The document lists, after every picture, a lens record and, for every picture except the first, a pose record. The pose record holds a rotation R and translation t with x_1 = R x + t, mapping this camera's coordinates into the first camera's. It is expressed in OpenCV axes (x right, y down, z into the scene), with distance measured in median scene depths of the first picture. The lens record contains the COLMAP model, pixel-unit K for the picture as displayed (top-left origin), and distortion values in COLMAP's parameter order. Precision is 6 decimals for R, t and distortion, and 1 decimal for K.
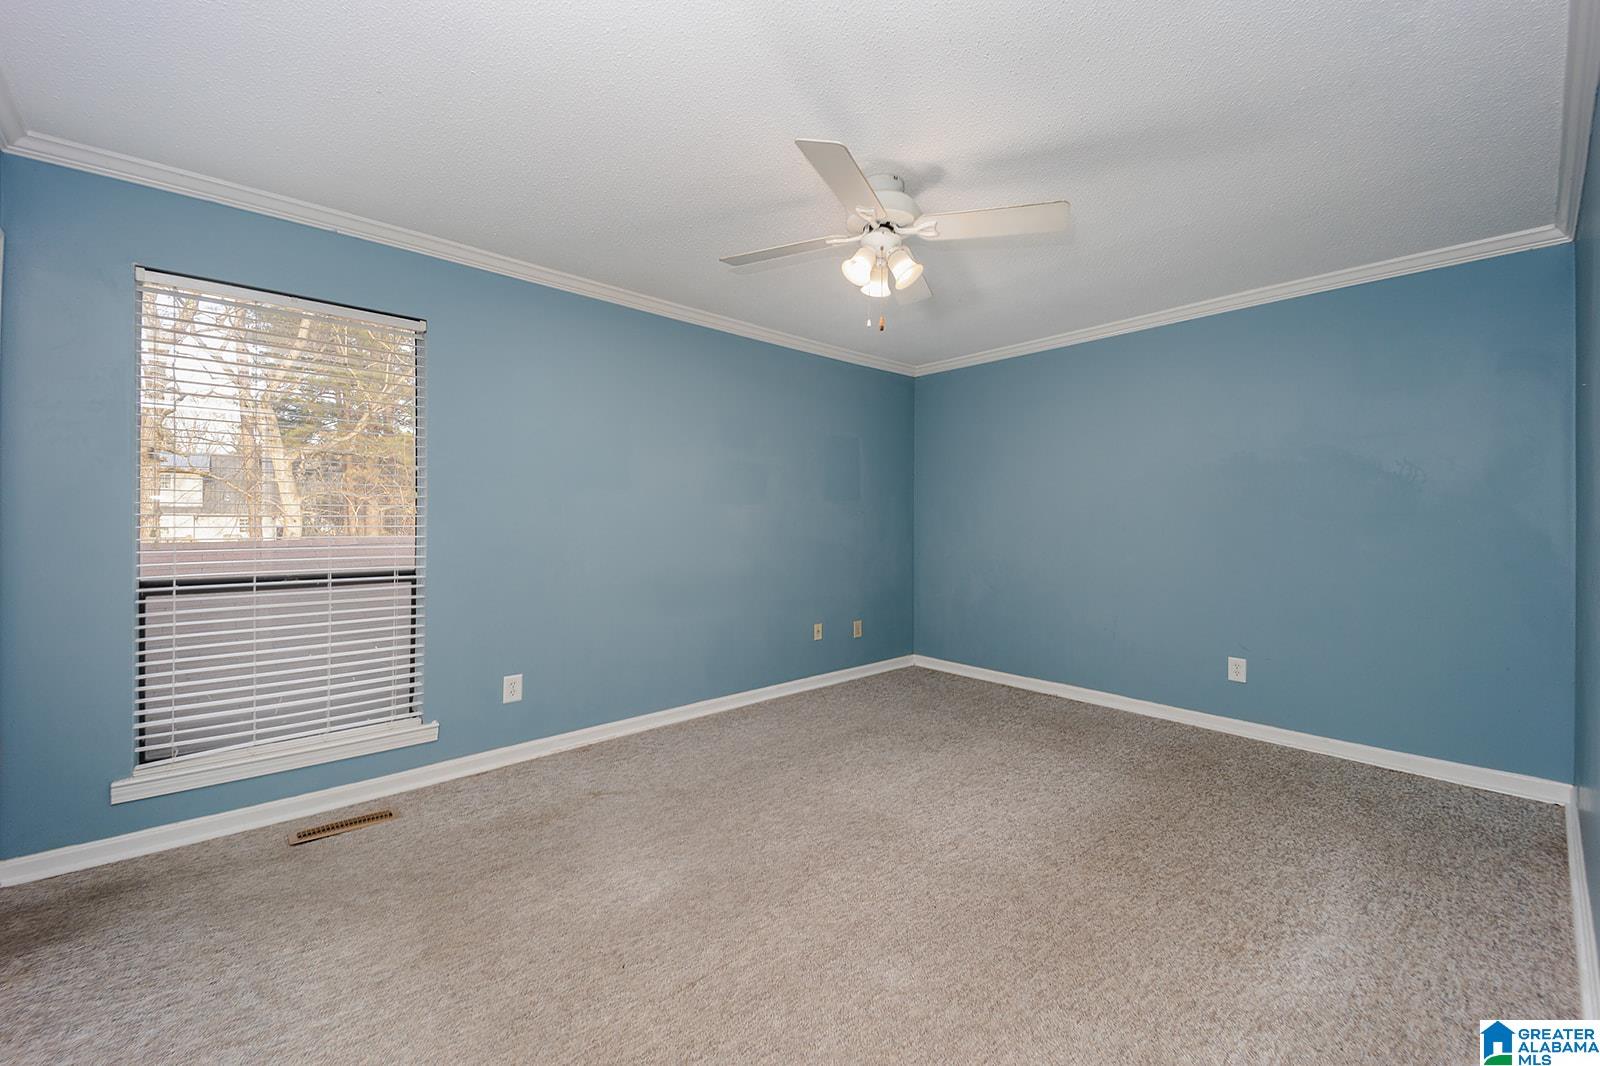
lens RADIAL K [[611.3, 0, 805.2], [0, 611.3, 526.8], [0, 0, 1]] dist [0.081525, -0.037444]
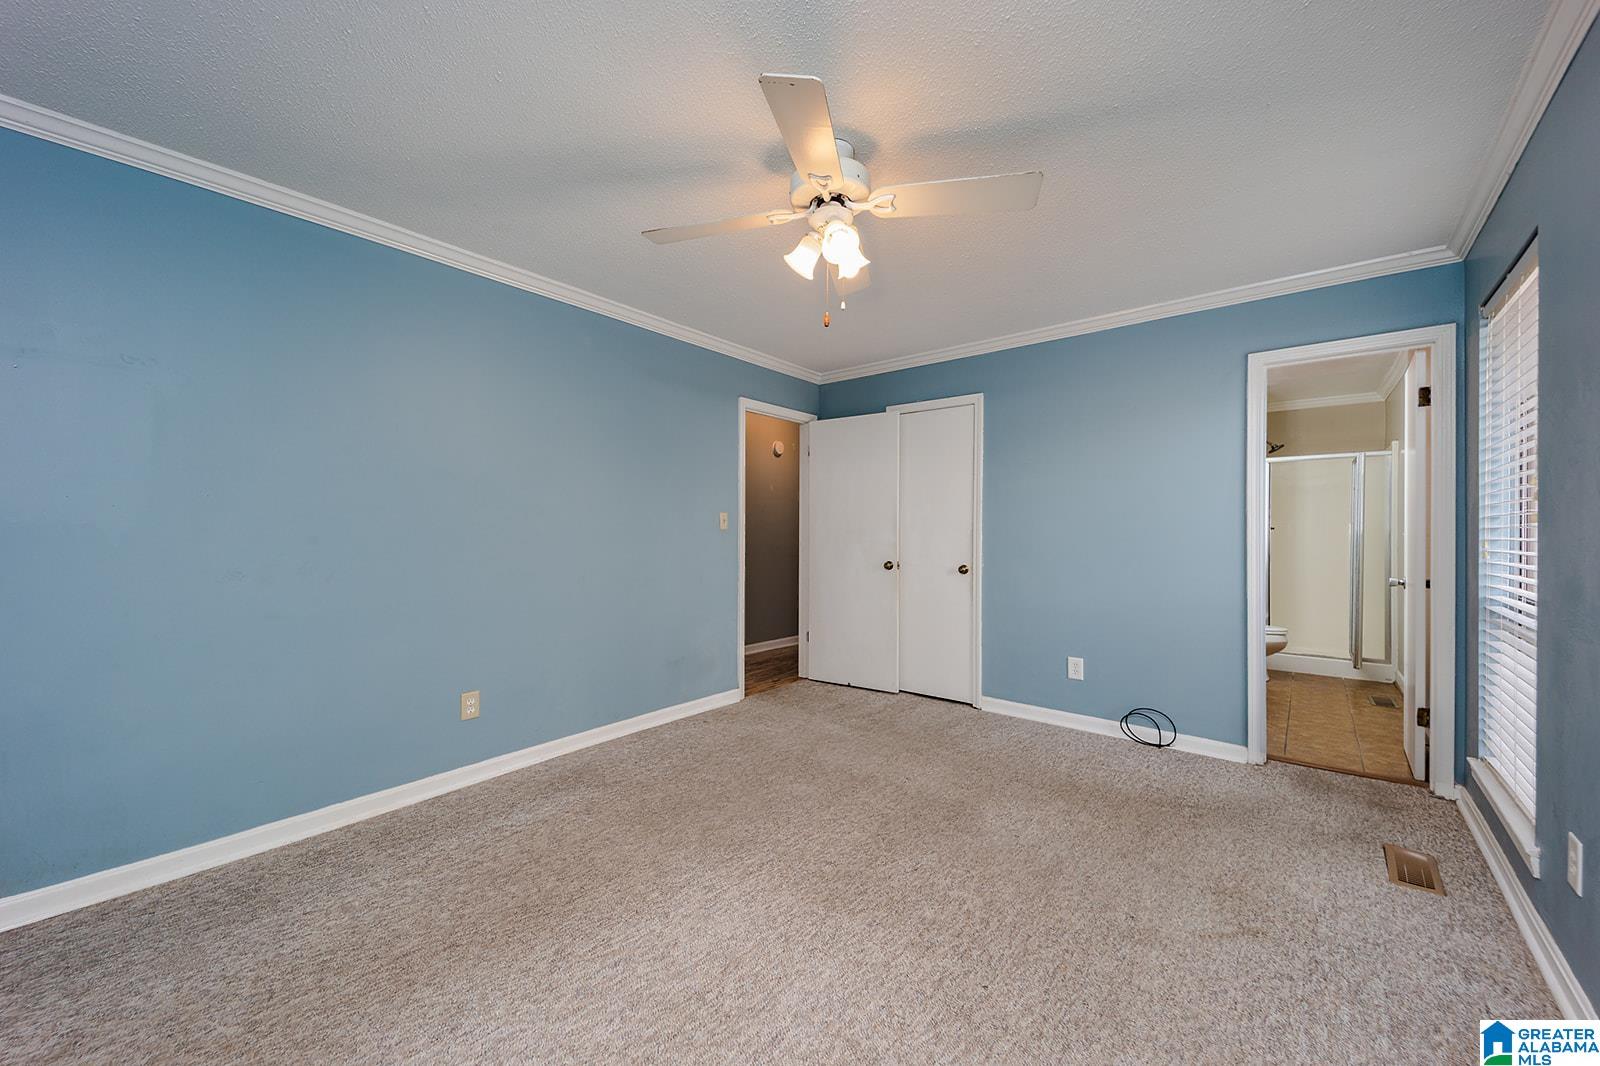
lens RADIAL K [[611.3, 0, 805.2], [0, 611.3, 526.8], [0, 0, 1]] dist [0.081525, -0.037444]
pose [[-0.980981, -0.005955, -0.194014, 0.324228], [-0.005847, 0.999982, -0.001130, -0.009126], [0.194017, 0.000026, -0.980998, 1.859588]]
